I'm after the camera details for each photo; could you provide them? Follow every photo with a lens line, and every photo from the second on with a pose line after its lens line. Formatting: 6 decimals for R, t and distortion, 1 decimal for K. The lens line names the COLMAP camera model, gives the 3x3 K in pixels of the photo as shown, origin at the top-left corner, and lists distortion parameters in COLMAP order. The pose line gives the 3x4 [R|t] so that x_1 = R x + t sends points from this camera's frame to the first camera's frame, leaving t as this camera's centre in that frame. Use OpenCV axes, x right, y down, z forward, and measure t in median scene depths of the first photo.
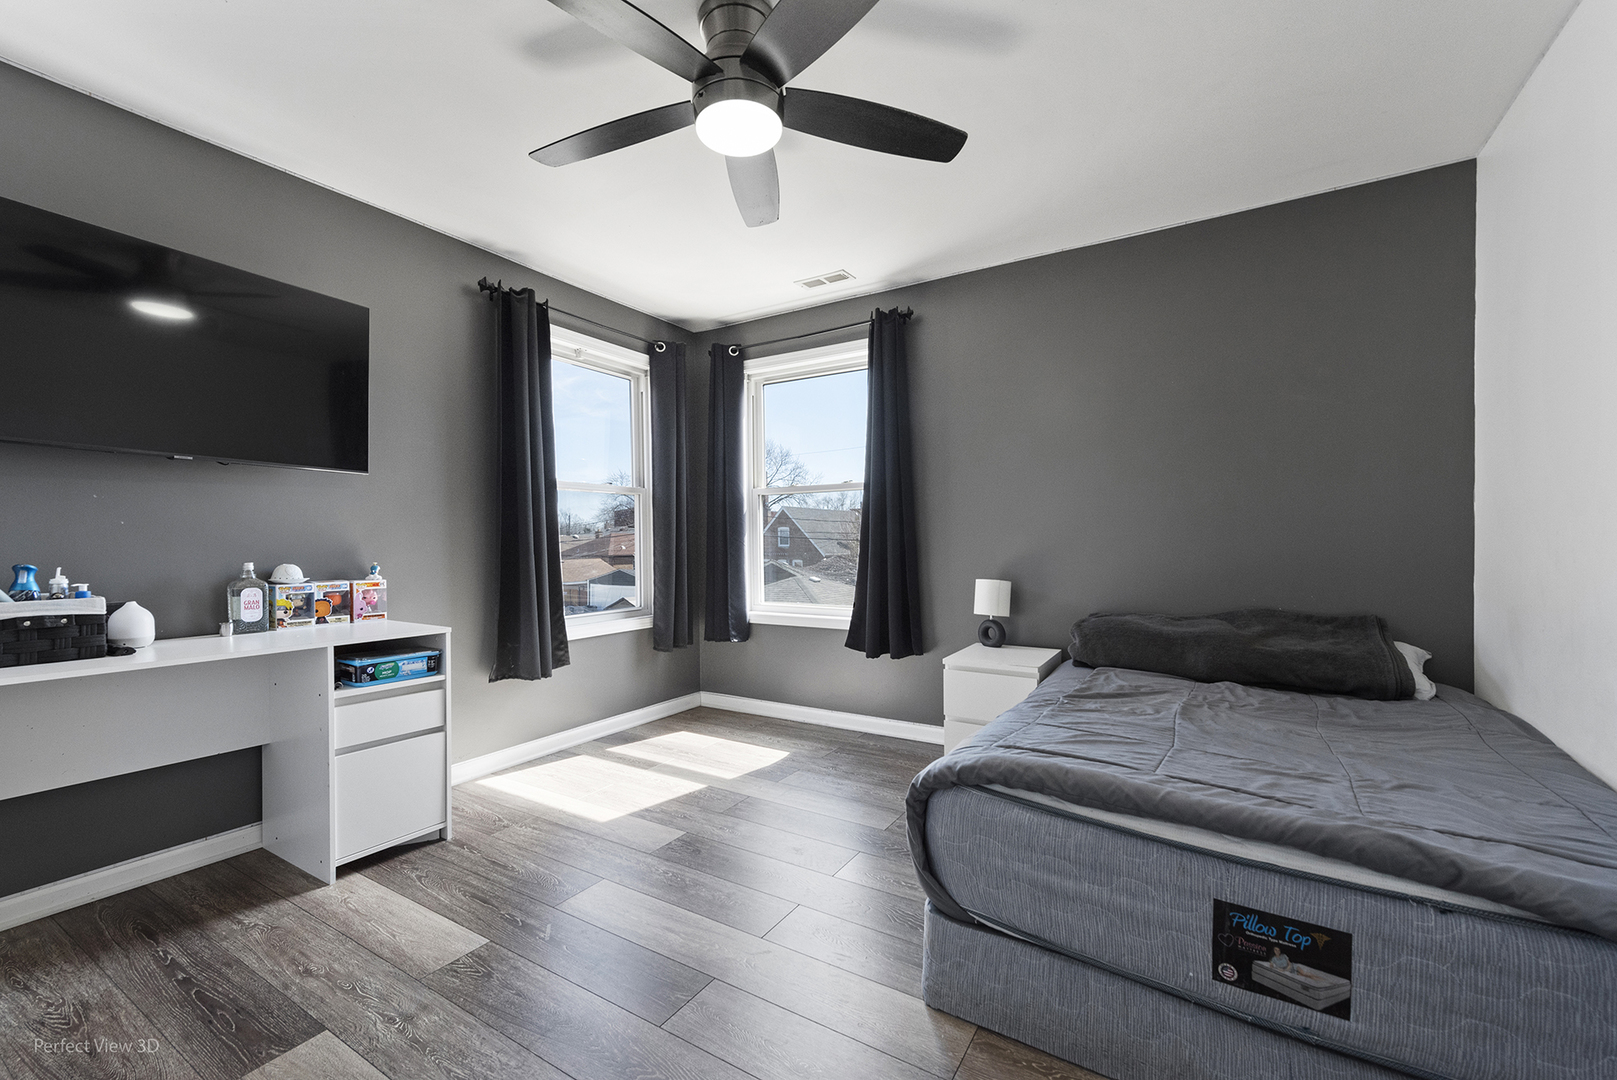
lens RADIAL K [[673.0, 0, 805.1], [0, 673.0, 545.0], [0, 0, 1]] dist [-0.000102, -0.000008]
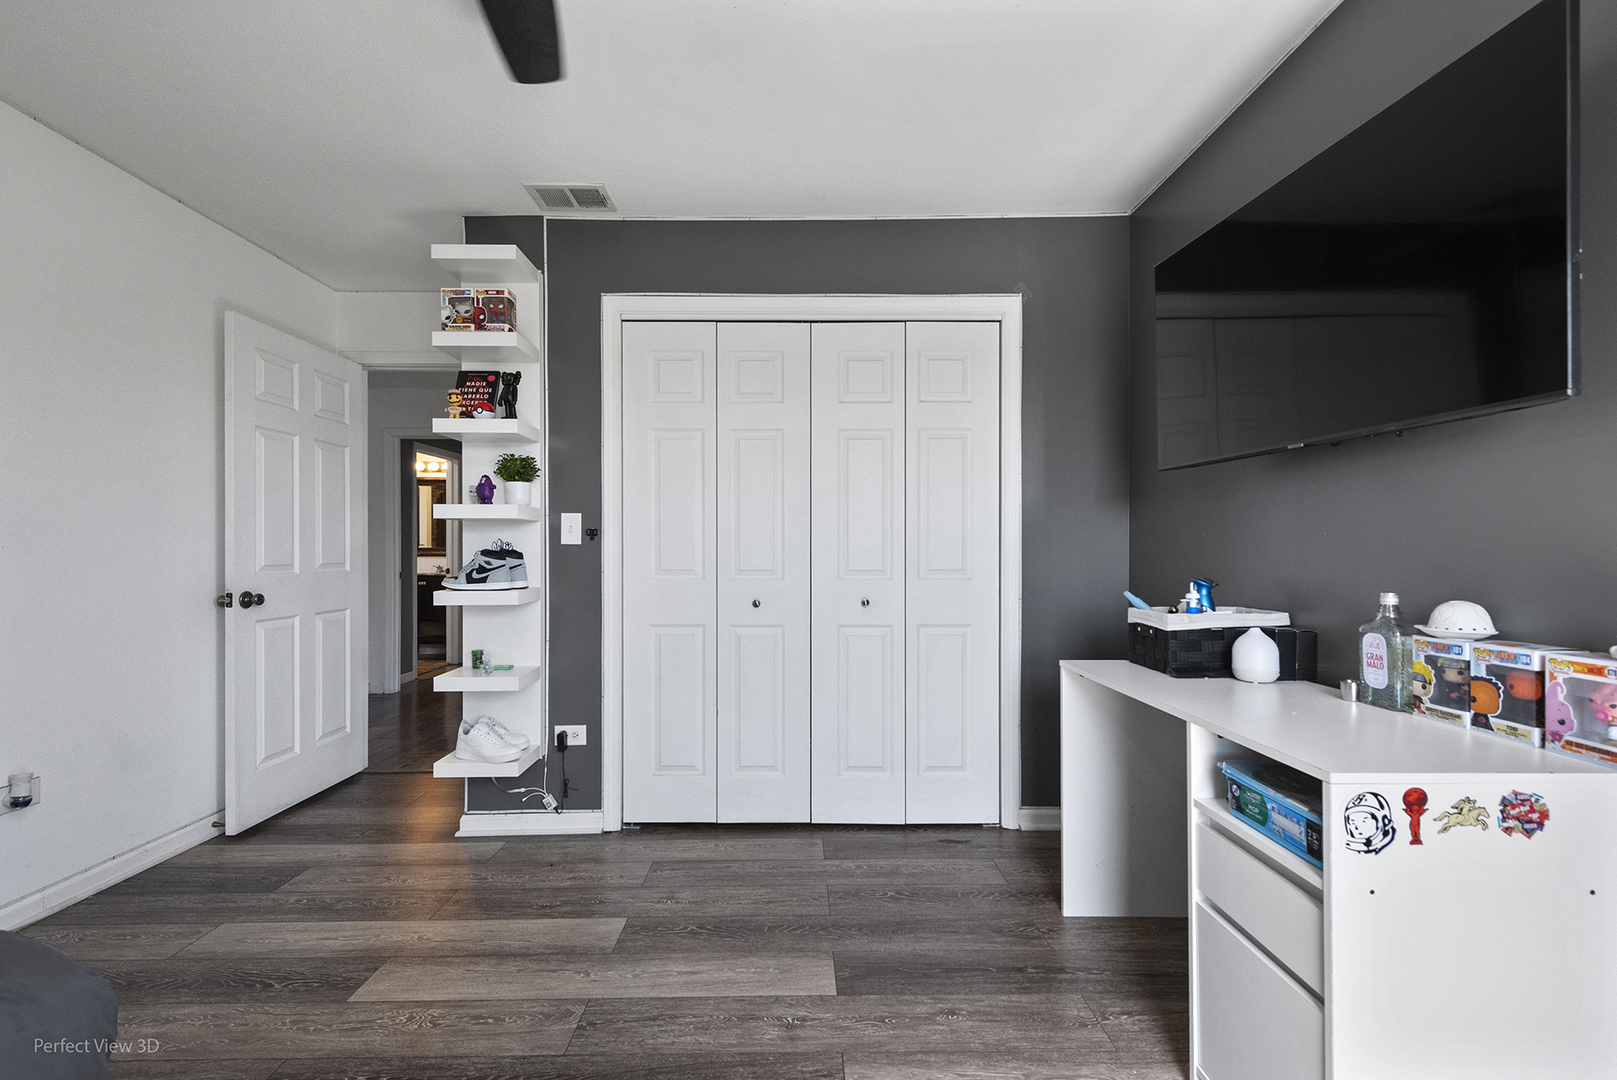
lens RADIAL K [[729.1, 0, 813.8], [0, 729.1, 546.6], [0, 0, 1]] dist [0.025851, 0.000108]
pose [[-0.844866, 0.005984, -0.534945, -0.012219], [0.008742, 0.999958, -0.002622, -0.019973], [0.534907, -0.006892, -0.844883, 1.267259]]
